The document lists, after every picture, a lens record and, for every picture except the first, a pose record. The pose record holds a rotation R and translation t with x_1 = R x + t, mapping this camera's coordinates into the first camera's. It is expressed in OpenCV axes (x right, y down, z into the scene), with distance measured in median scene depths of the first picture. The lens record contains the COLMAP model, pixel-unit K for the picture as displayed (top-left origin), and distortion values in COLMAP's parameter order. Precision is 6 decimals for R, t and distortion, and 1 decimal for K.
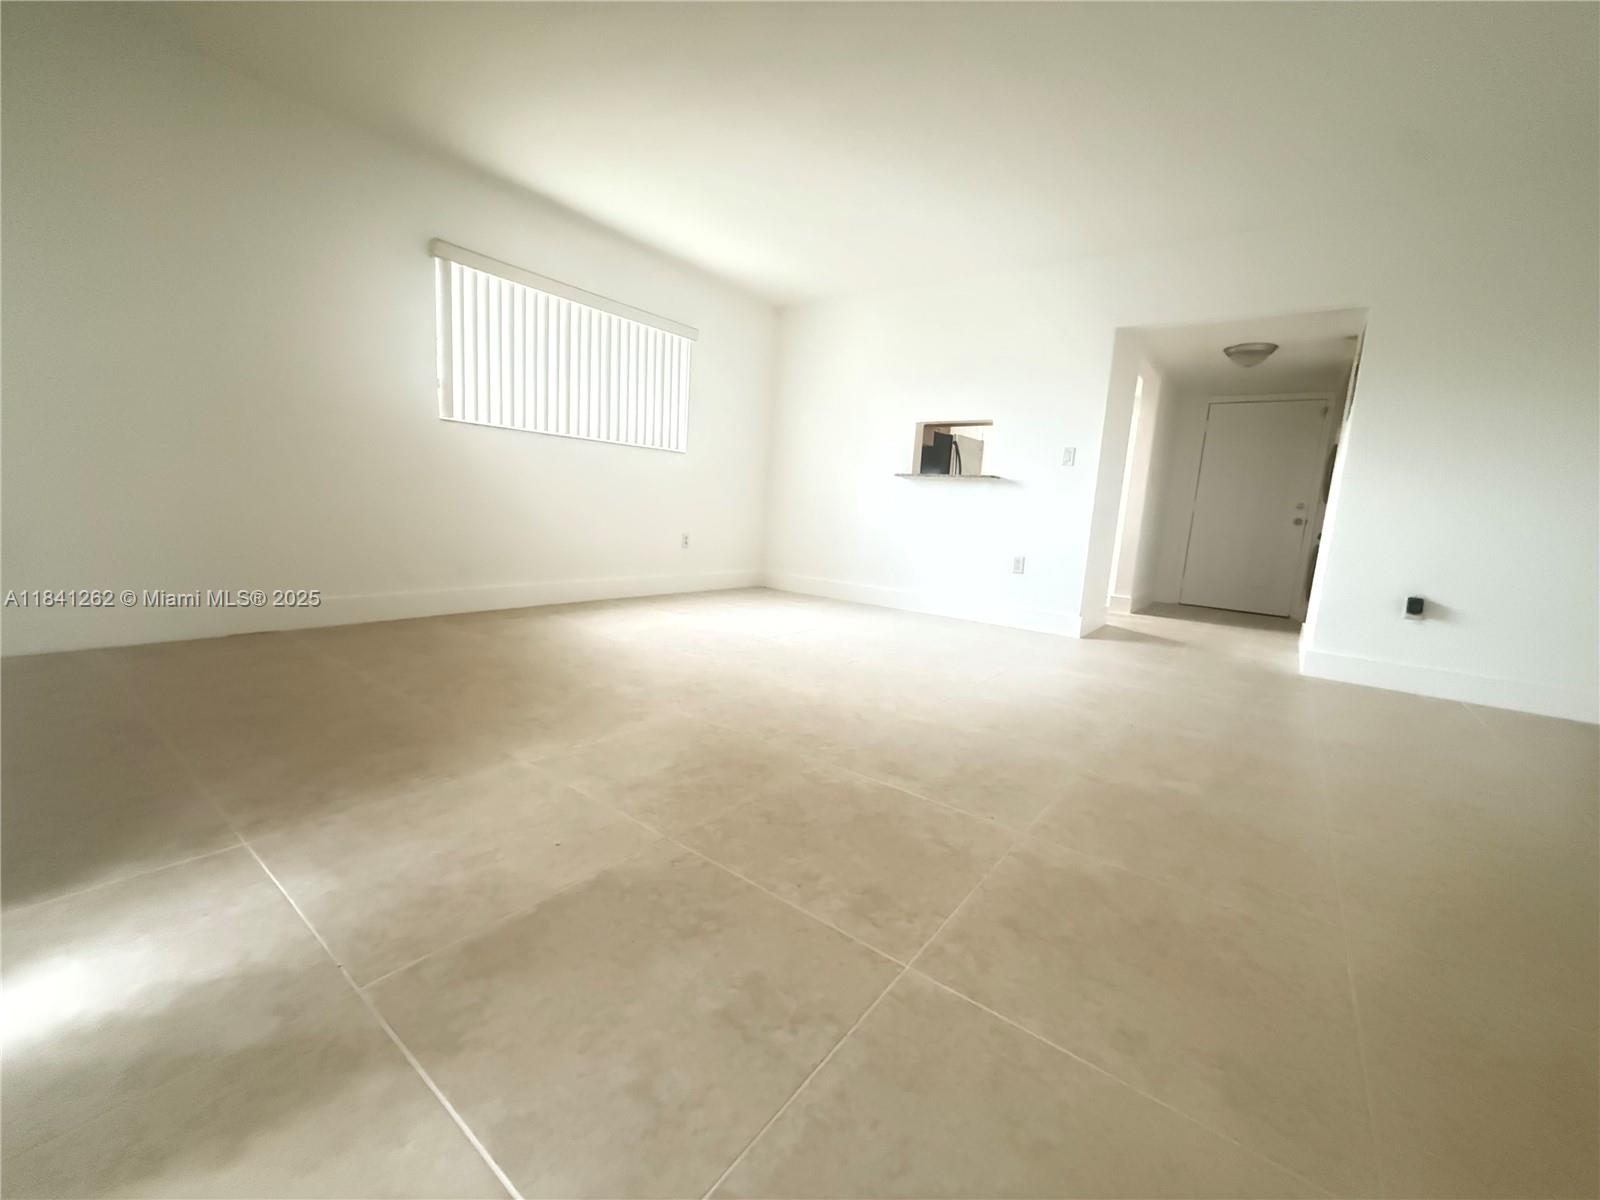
lens RADIAL K [[644.1, 0, 799.1], [0, 644.1, 596.9], [0, 0, 1]] dist [-0.000031, -0.000012]
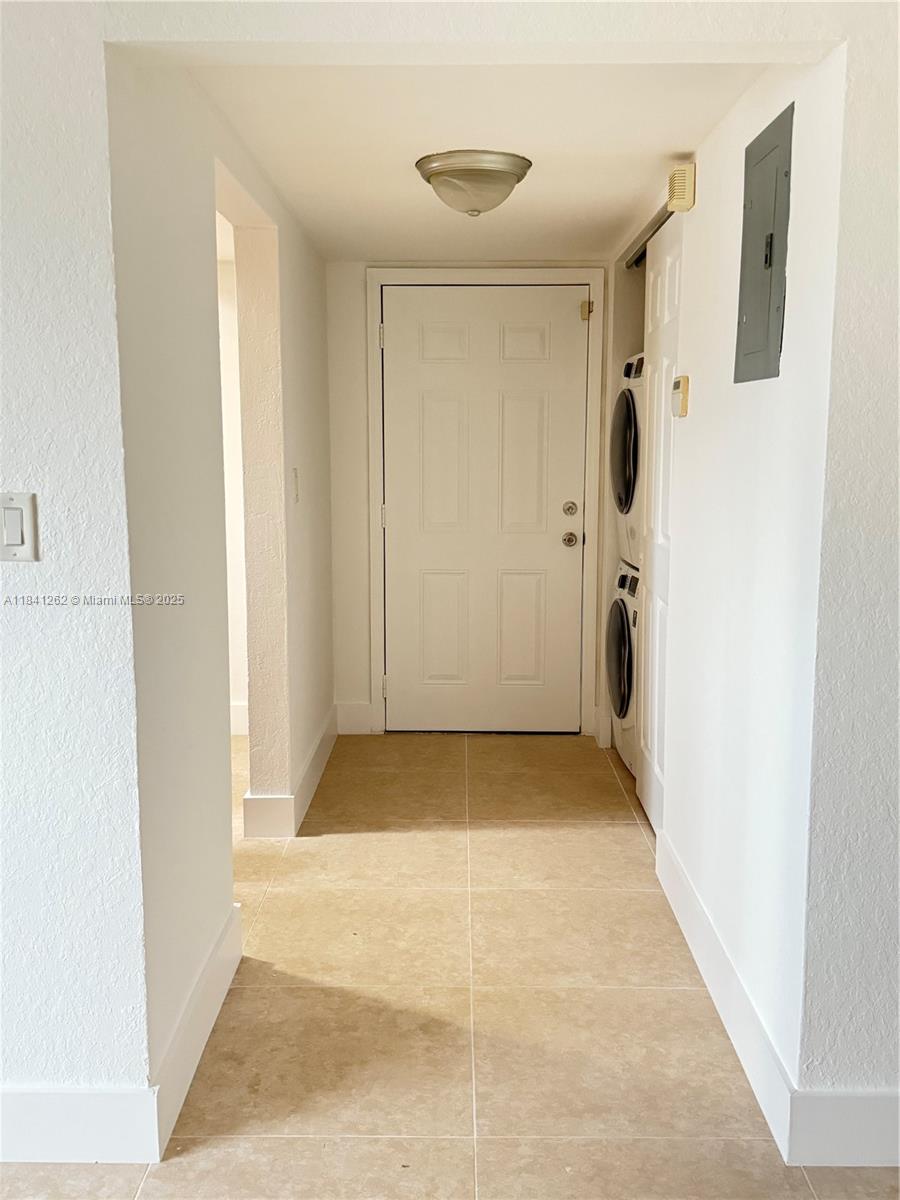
lens RADIAL K [[1156.9, 0, 448.6], [0, 1156.9, 601.4], [0, 0, 1]] dist [0.009078, 0.000000]
pose [[0.790794, -0.149142, 0.593634, 0.227320], [0.142088, 0.988096, 0.058967, -0.163461], [-0.595362, 0.037717, 0.802572, 0.444967]]
